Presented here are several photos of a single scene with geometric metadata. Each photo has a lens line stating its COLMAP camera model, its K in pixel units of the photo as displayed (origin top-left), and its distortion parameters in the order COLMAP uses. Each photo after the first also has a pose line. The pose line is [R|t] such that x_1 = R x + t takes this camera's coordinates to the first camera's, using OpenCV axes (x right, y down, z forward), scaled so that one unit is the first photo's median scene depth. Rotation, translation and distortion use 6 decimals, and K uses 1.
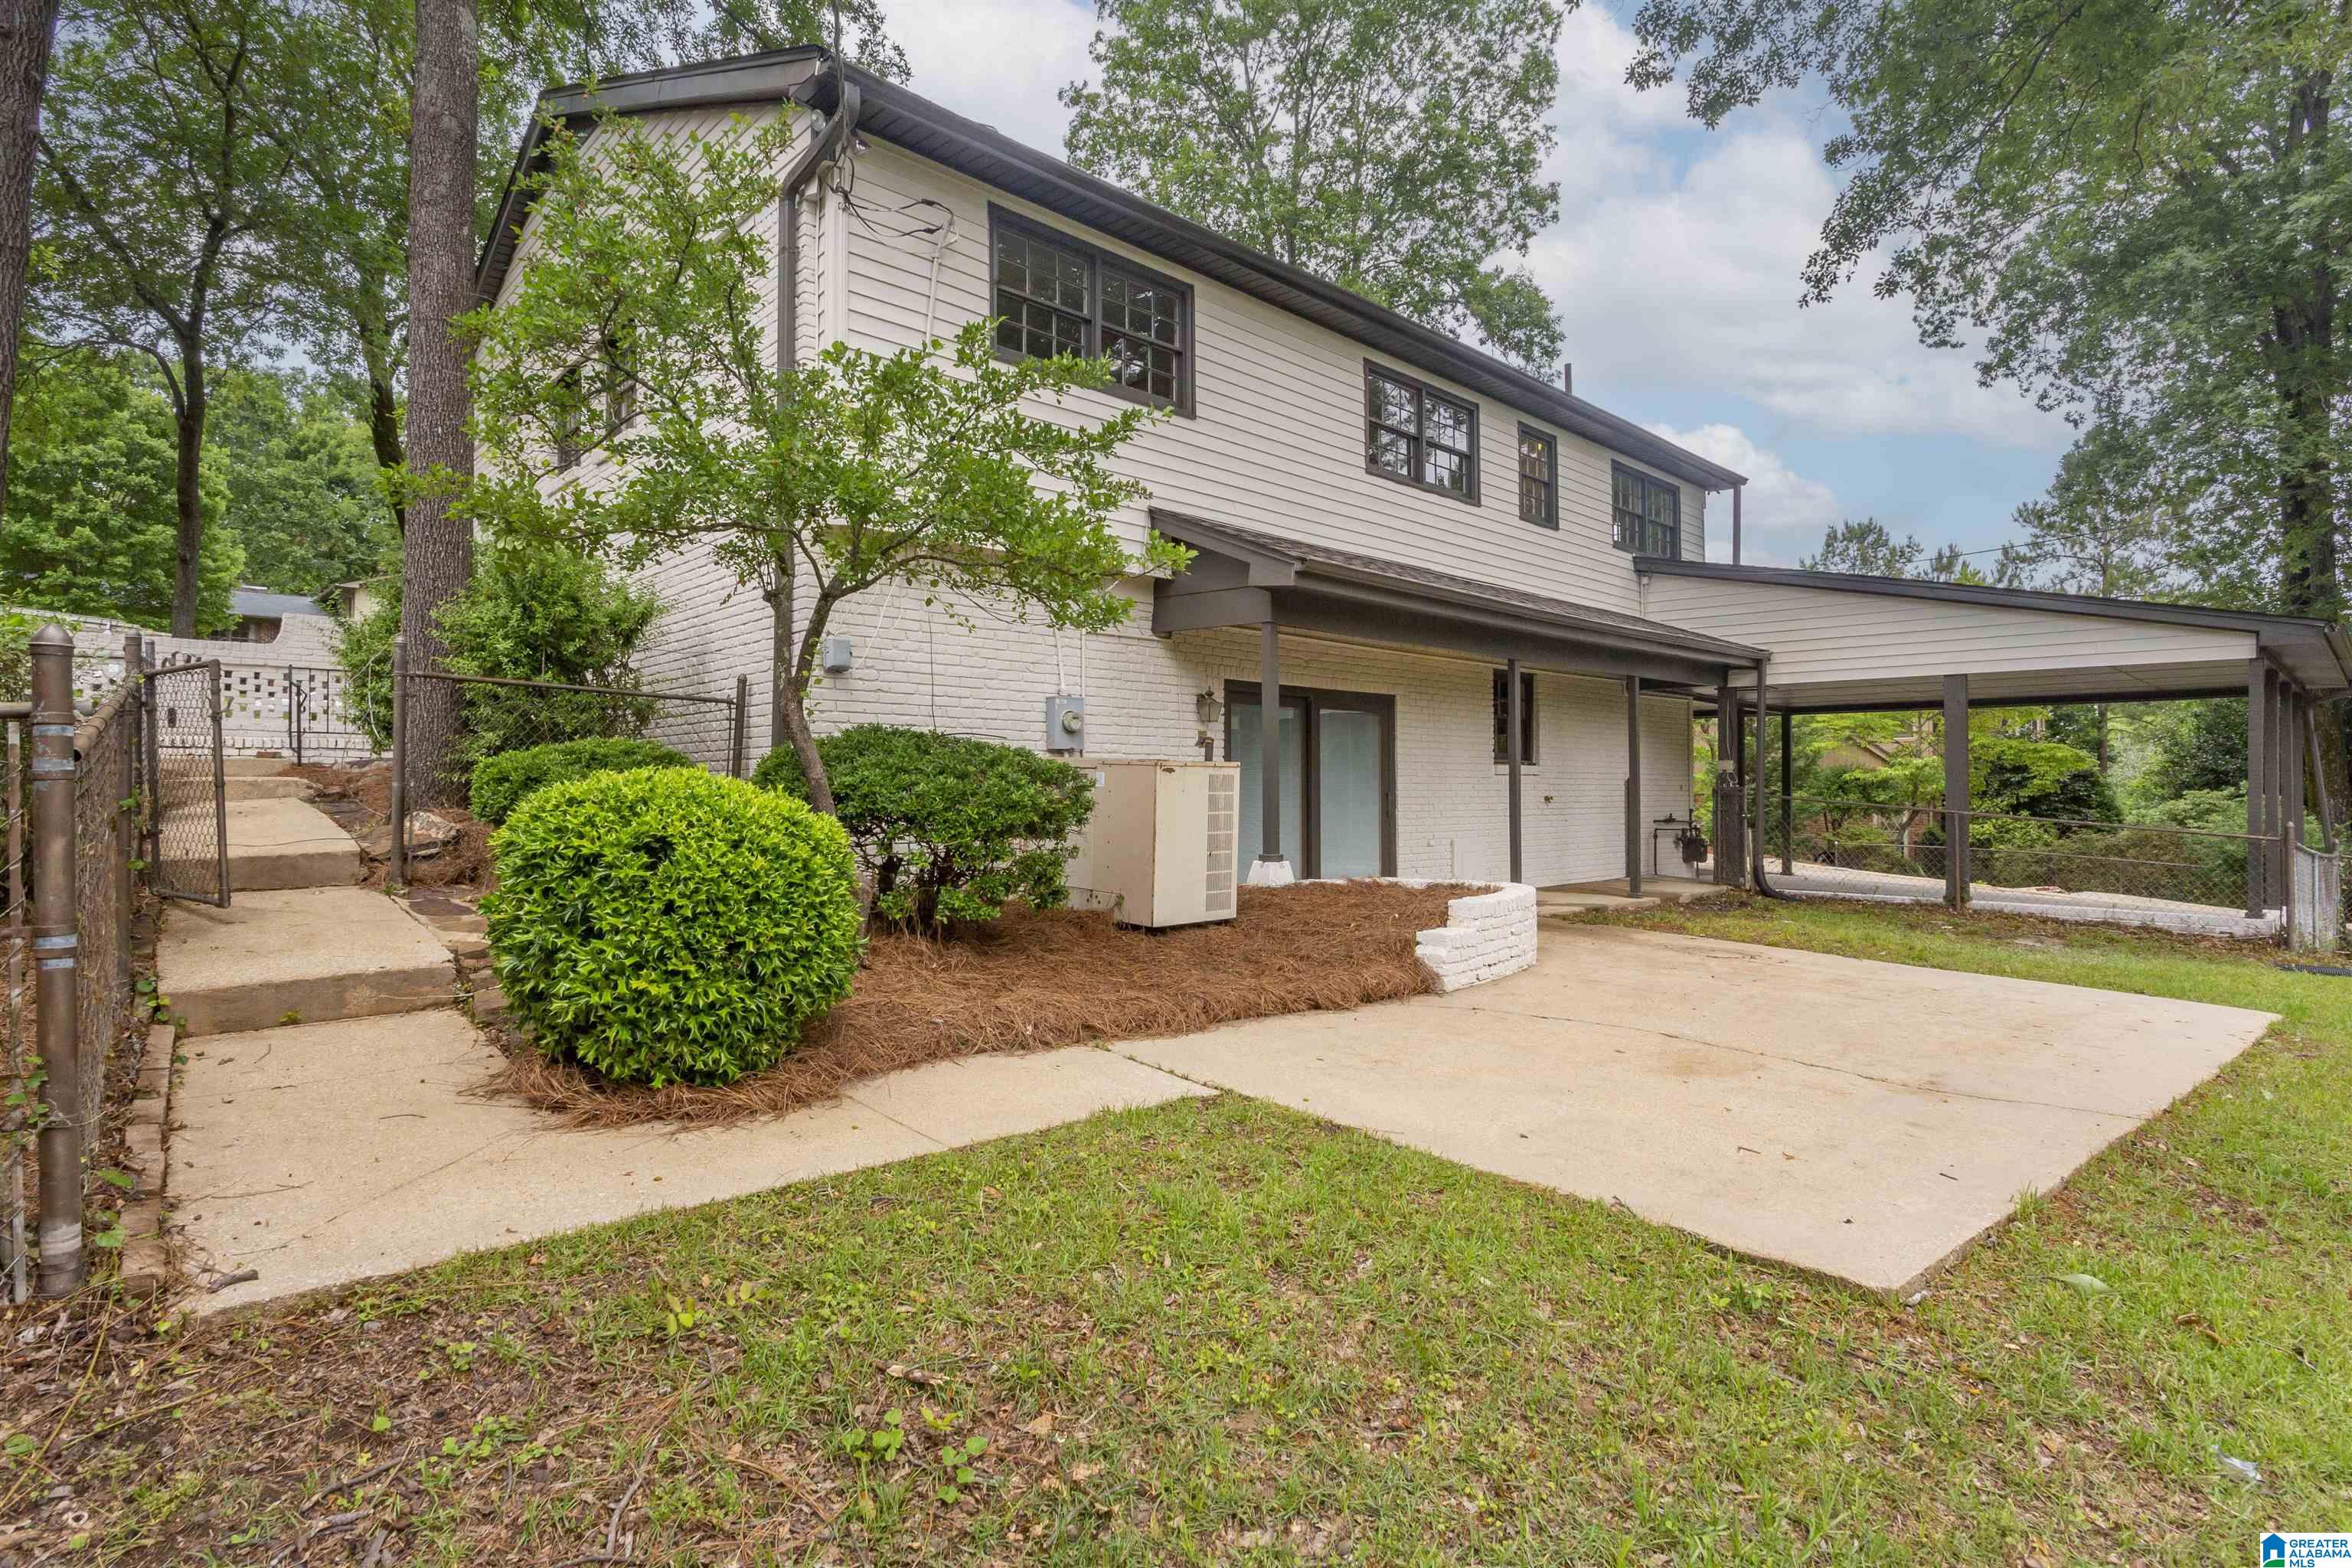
lens RADIAL K [[1144.6, 0, 1176.0], [0, 1144.6, 784.0], [0, 0, 1]] dist [-0.012849, 0.000792]
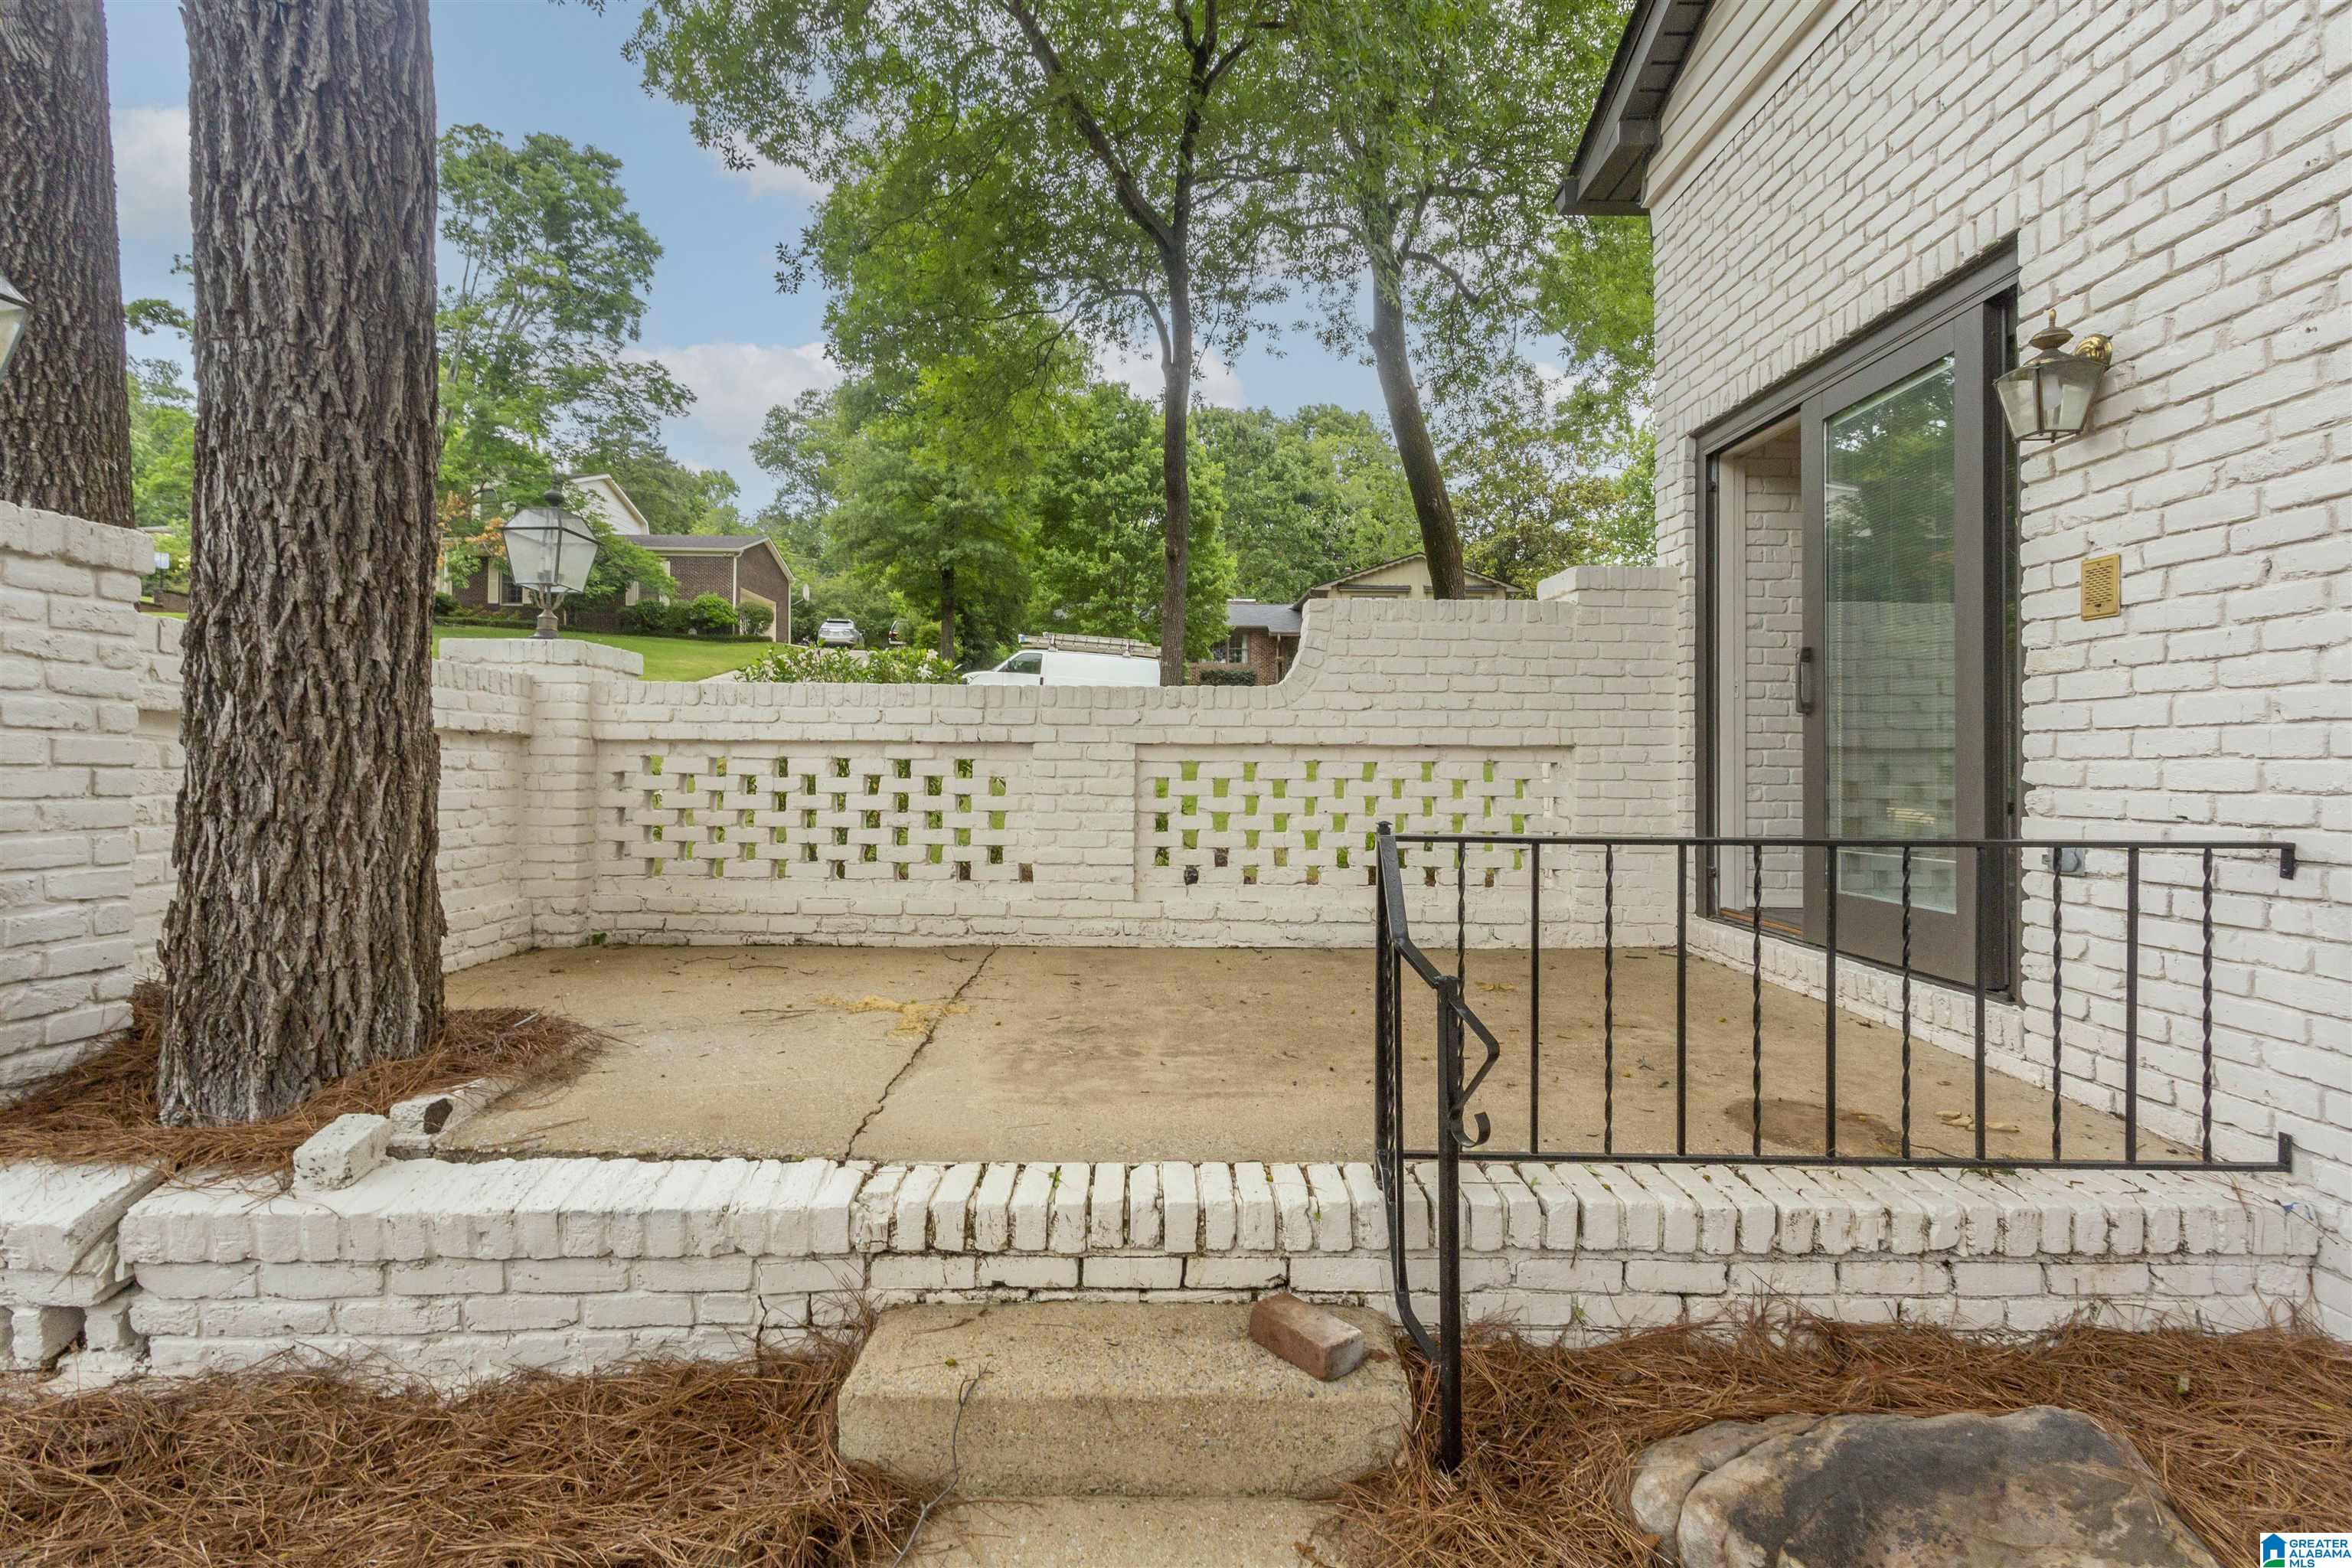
lens RADIAL K [[1136.4, 0, 1174.0], [0, 1136.4, 757.3], [0, 0, 1]] dist [0.003717, 0.000257]
pose [[0.735669, 0.003035, -0.677334, -0.706821], [-0.004825, 0.999988, -0.000759, -0.123364], [0.677324, 0.003827, 0.735675, 0.870843]]
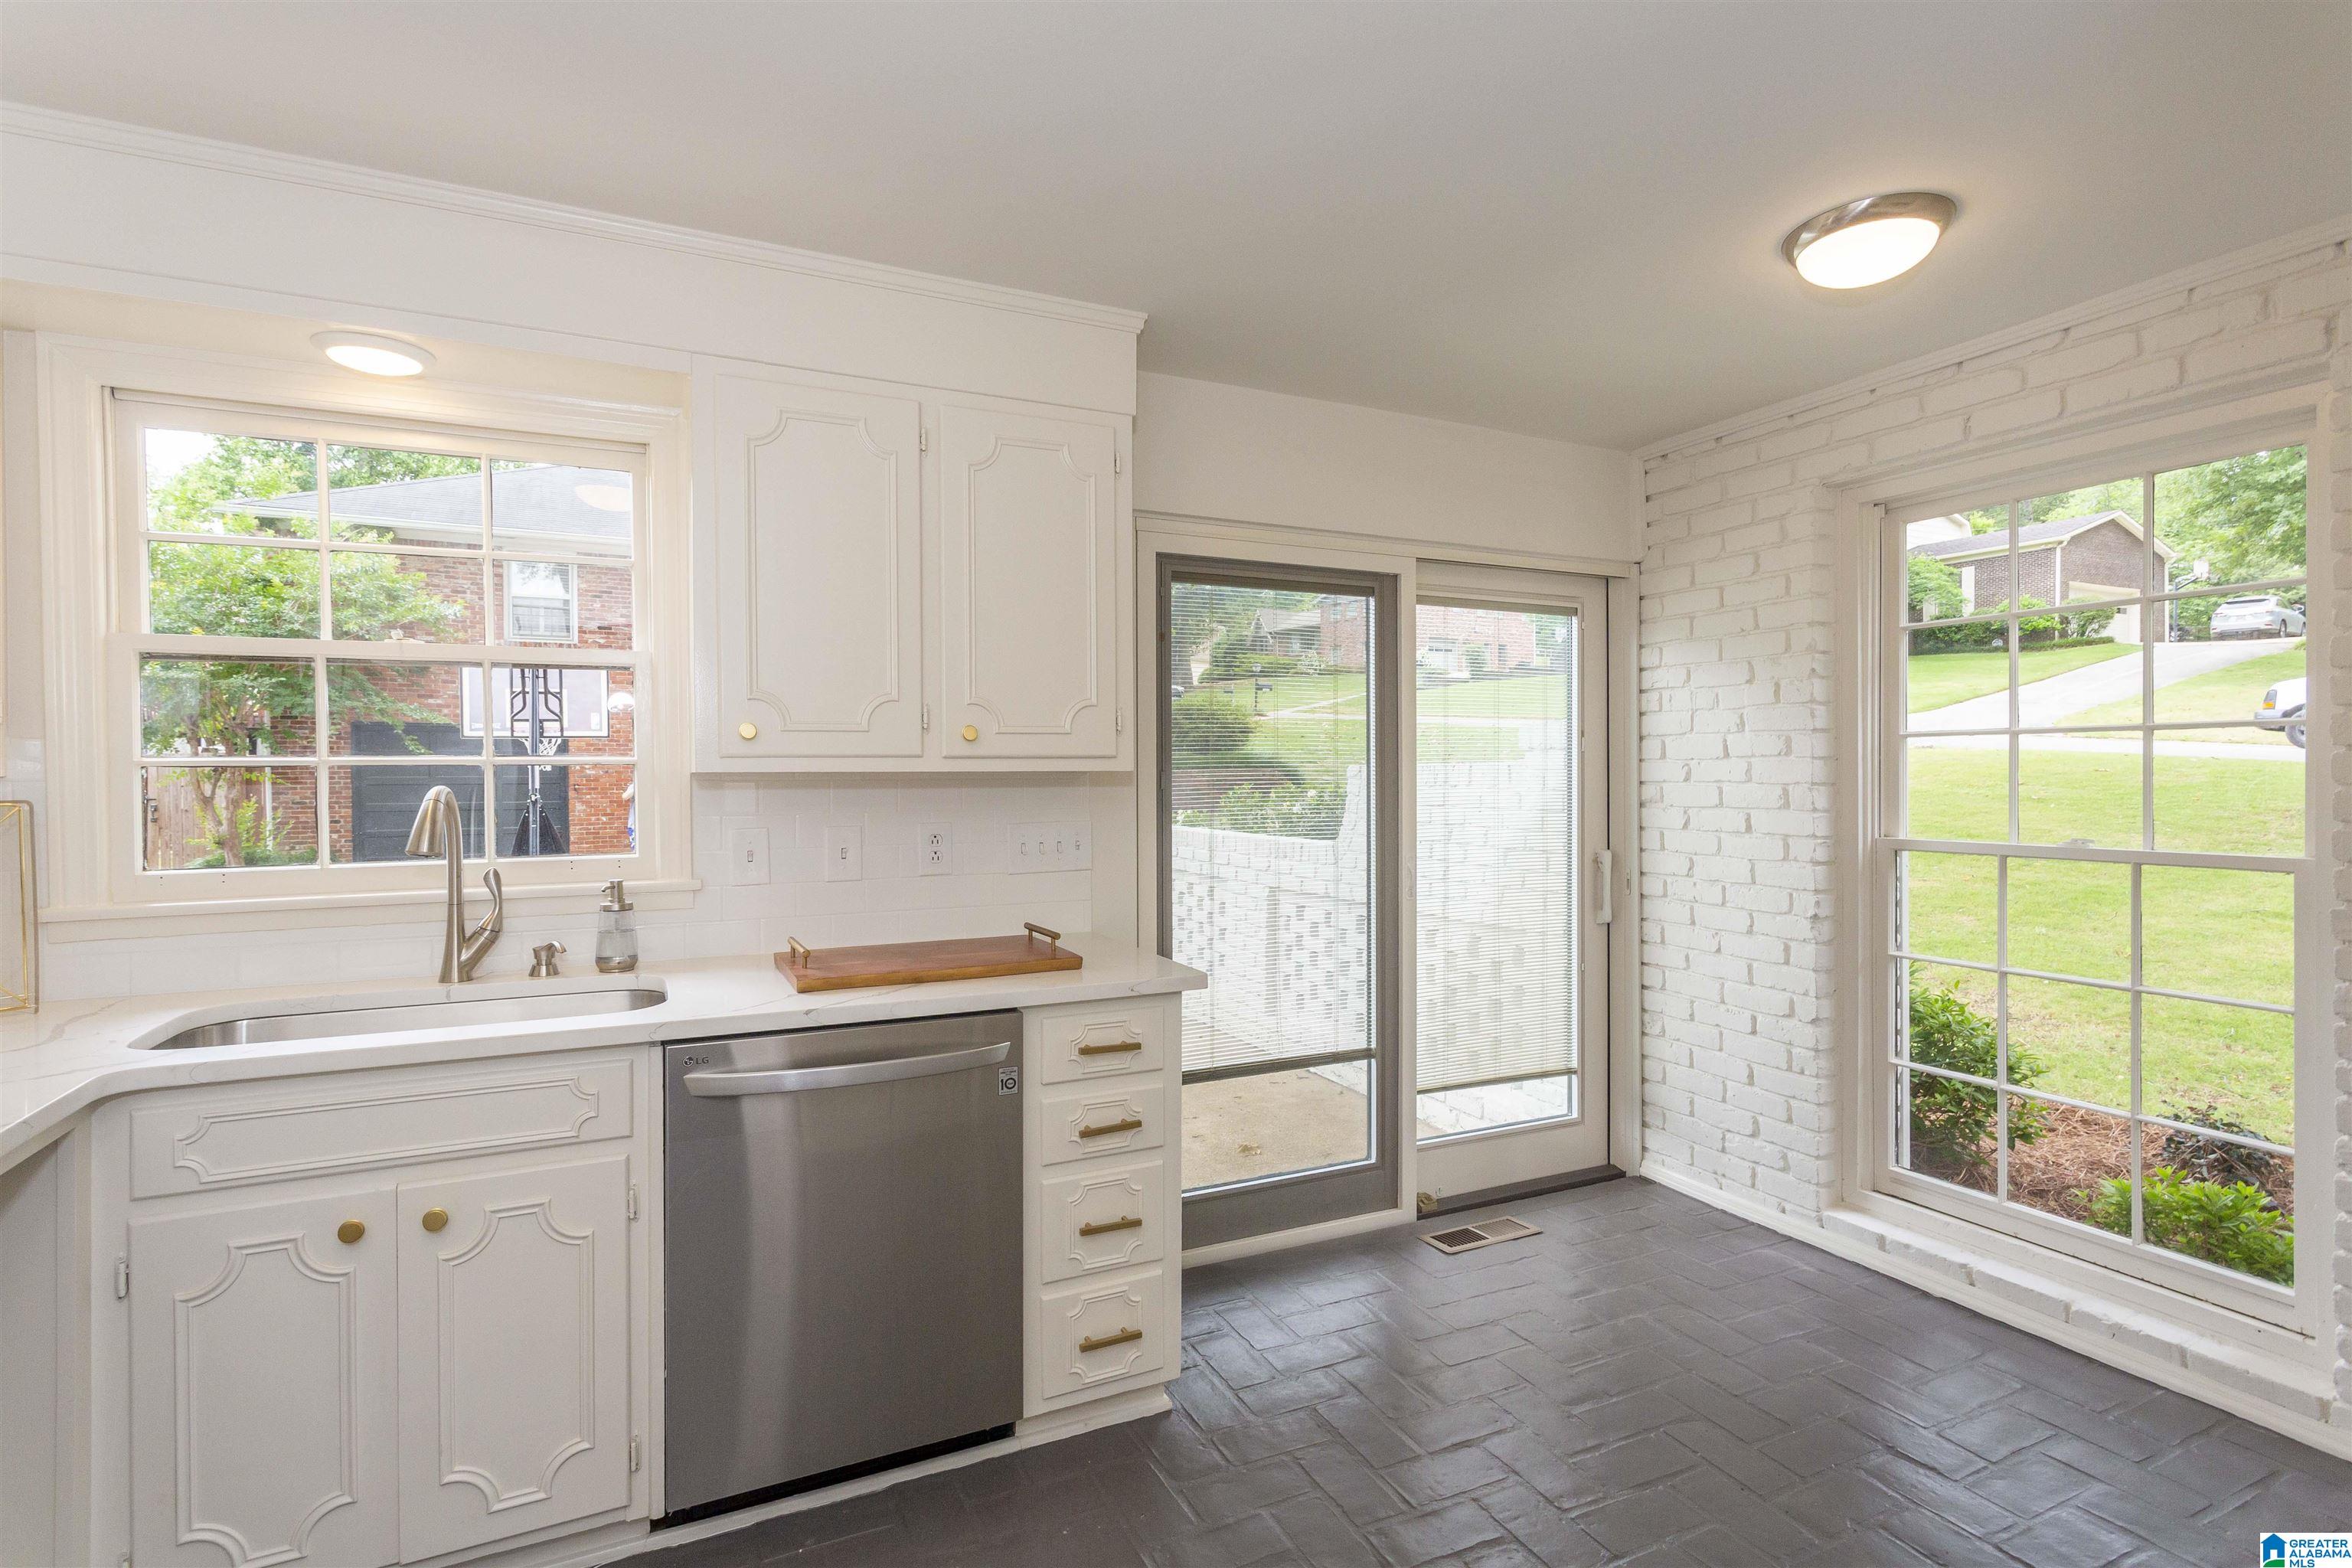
lens RADIAL K [[1136.4, 0, 1174.0], [0, 1136.4, 757.3], [0, 0, 1]] dist [0.003717, 0.000257]
pose [[-0.317226, -0.002489, -0.948347, -0.467020], [0.003437, 0.999987, -0.003775, -0.192720], [0.948344, -0.004457, -0.317213, 1.336472]]
